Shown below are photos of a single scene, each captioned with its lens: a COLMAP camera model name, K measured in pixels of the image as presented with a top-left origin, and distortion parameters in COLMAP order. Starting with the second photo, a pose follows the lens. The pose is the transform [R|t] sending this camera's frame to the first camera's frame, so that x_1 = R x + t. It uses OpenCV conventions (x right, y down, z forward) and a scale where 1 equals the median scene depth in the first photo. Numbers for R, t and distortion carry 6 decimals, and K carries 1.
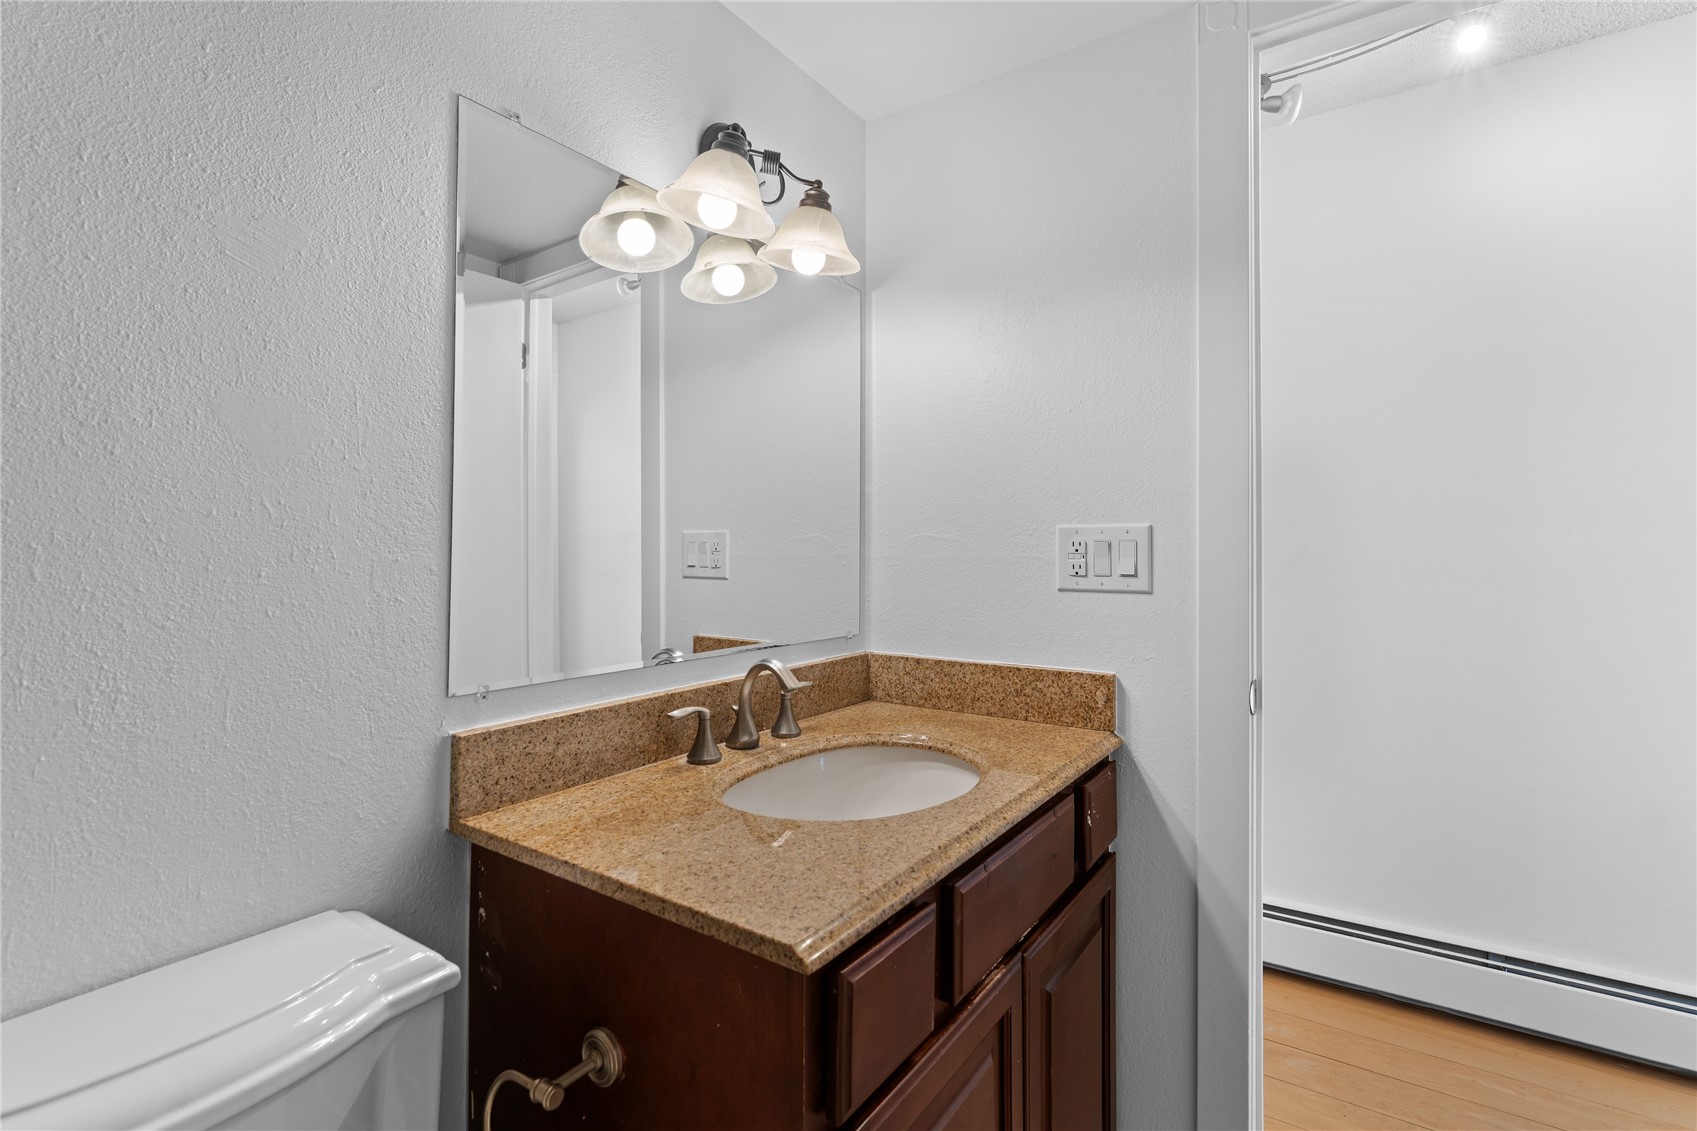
lens RADIAL K [[771.6, 0, 847.5], [0, 771.6, 564.4], [0, 0, 1]] dist [-0.001644, -0.000140]
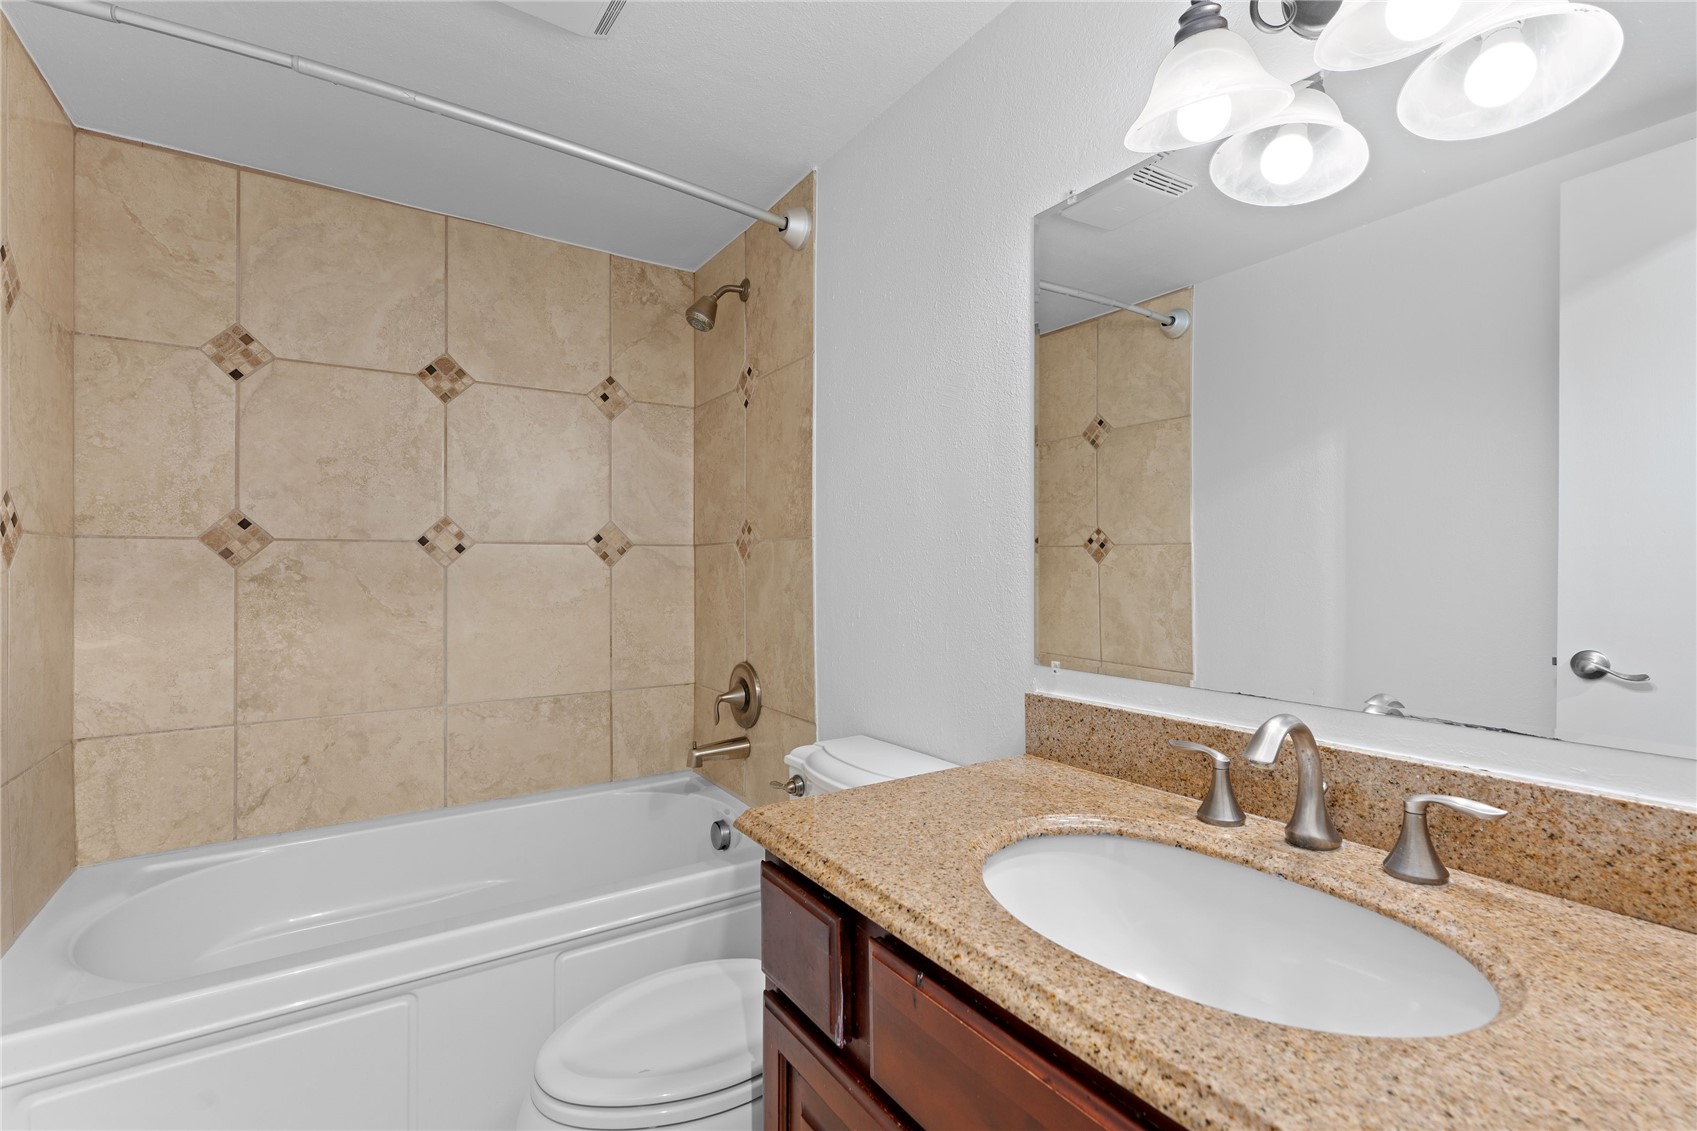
lens RADIAL K [[756.7, 0, 844.3], [0, 756.7, 565.5], [0, 0, 1]] dist [-0.001388, 0.000031]
pose [[-0.367289, -0.000105, -0.930107, 0.781974], [-0.015512, 0.999862, 0.006012, -0.006400], [0.929978, 0.016636, -0.367239, 1.064537]]
